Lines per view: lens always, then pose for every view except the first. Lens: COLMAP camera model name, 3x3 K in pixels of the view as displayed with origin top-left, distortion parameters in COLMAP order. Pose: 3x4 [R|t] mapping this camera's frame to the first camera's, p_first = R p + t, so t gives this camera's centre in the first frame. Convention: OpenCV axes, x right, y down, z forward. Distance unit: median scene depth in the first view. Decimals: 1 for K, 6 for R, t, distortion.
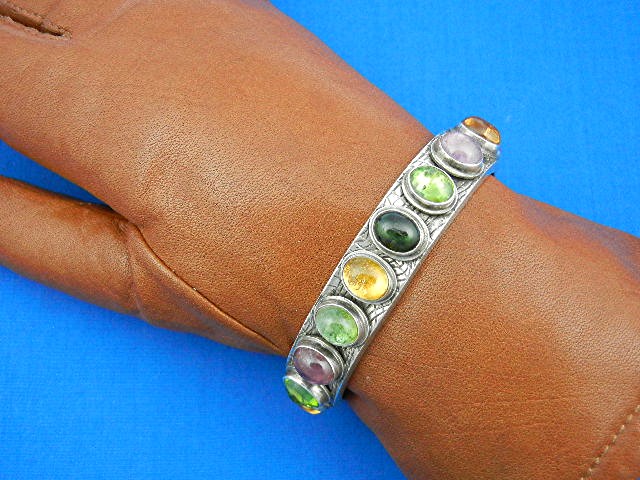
lens RADIAL K [[967.0, 0, 320.0], [0, 967.0, 240.0], [0, 0, 1]] dist [-0.028917, -0.015093]
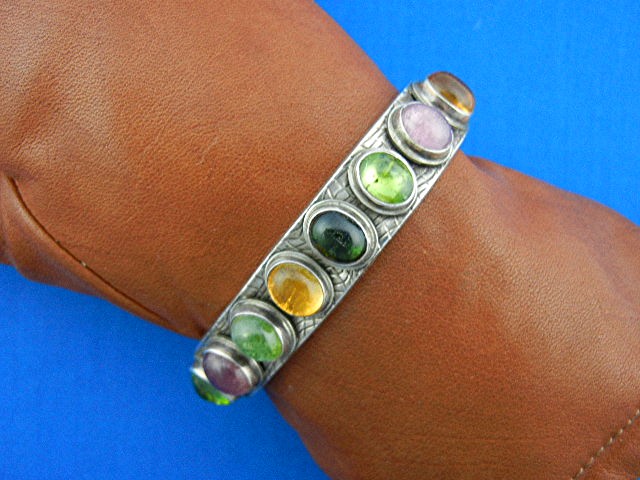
lens RADIAL K [[967.0, 0, 320.0], [0, 967.0, 240.0], [0, 0, 1]] dist [-0.028917, -0.015093]
pose [[0.995059, 0.043327, 0.089331, -0.005964], [-0.065557, 0.962446, 0.263440, -0.209543], [-0.074562, -0.267995, 0.960531, 0.230165]]
